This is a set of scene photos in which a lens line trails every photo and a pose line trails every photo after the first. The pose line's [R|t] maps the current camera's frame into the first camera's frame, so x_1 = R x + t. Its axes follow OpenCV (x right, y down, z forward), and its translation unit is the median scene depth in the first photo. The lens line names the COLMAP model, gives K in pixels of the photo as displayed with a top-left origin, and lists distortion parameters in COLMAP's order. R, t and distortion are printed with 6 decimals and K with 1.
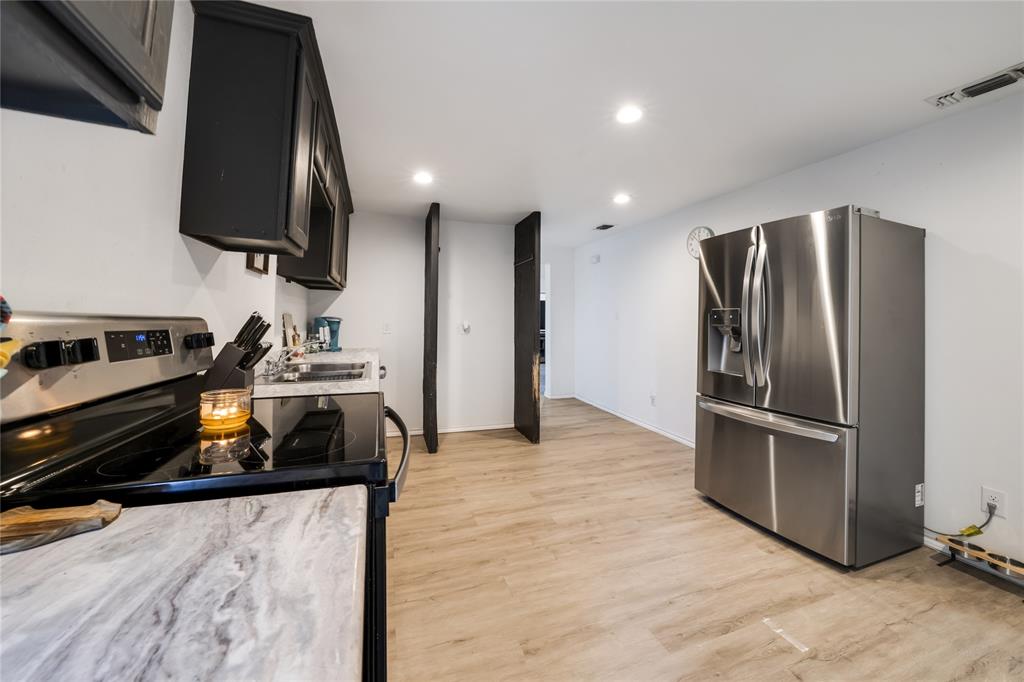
lens RADIAL K [[381.2, 0, 490.9], [0, 381.2, 316.3], [0, 0, 1]] dist [-0.022736, 0.000084]
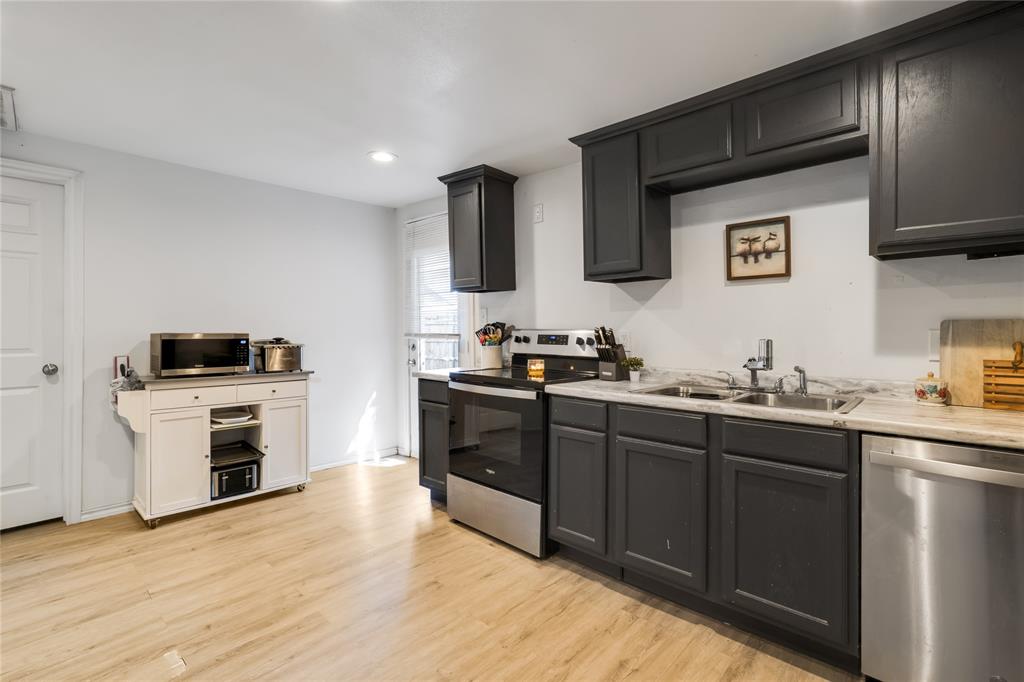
lens RADIAL K [[473.8, 0, 511.0], [0, 473.8, 329.6], [0, 0, 1]] dist [0.000883, 0.000297]
pose [[-0.899264, -0.005173, -0.437375, 0.337926], [0.001888, 0.999875, -0.015707, 0.019993], [0.437402, -0.014950, -0.899142, 1.497703]]
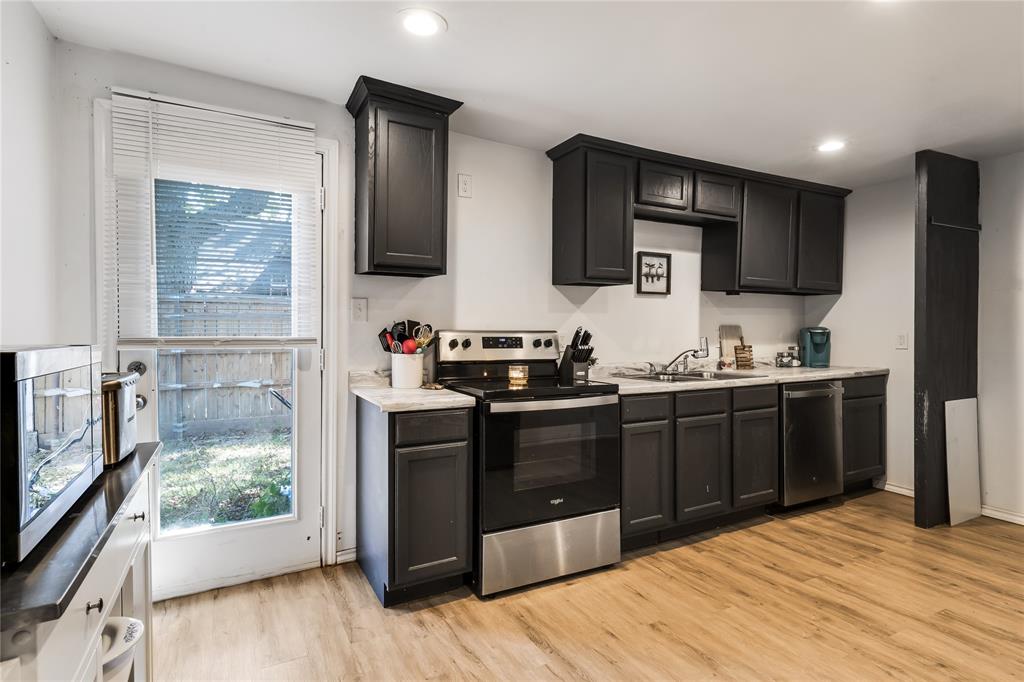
lens RADIAL K [[536.6, 0, 512.3], [0, 536.6, 345.2], [0, 0, 1]] dist [-0.000524, 0.000292]
pose [[0.145477, 0.015401, -0.989242, 0.922095], [0.017835, 0.999676, 0.018186, 0.010967], [0.989201, -0.020289, 0.145155, 0.208416]]
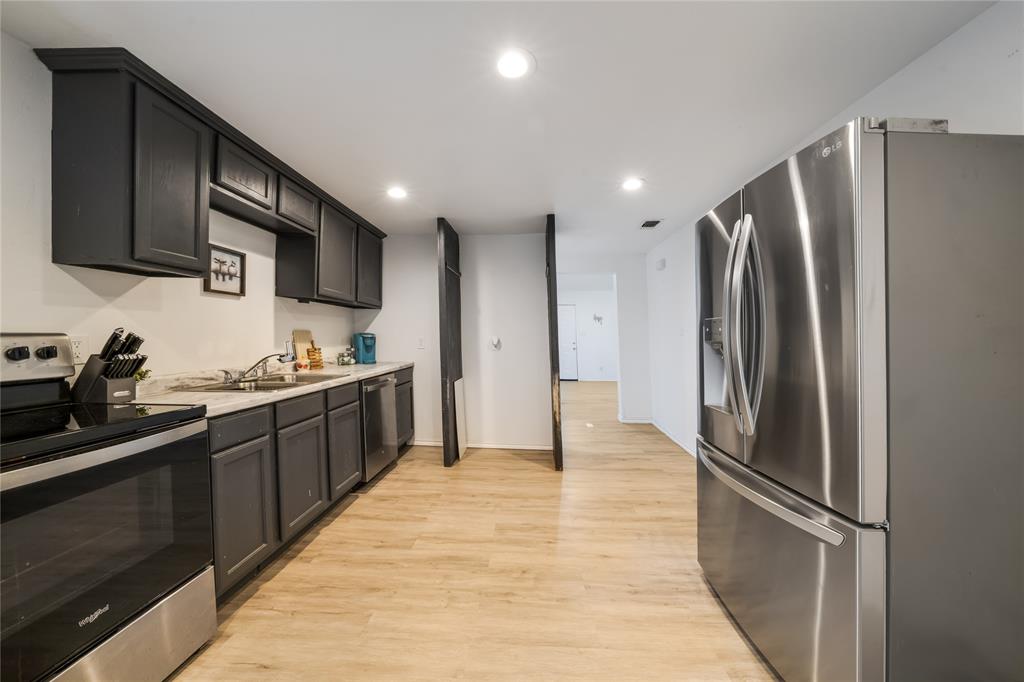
lens RADIAL K [[360.9, 0, 515.8], [0, 360.9, 345.7], [0, 0, 1]] dist [-0.022491, 0.003921]
pose [[0.931246, 0.010251, -0.364247, 0.496150], [0.002958, 0.999359, 0.035687, 0.003266], [0.364379, -0.034311, 0.930618, 0.244977]]
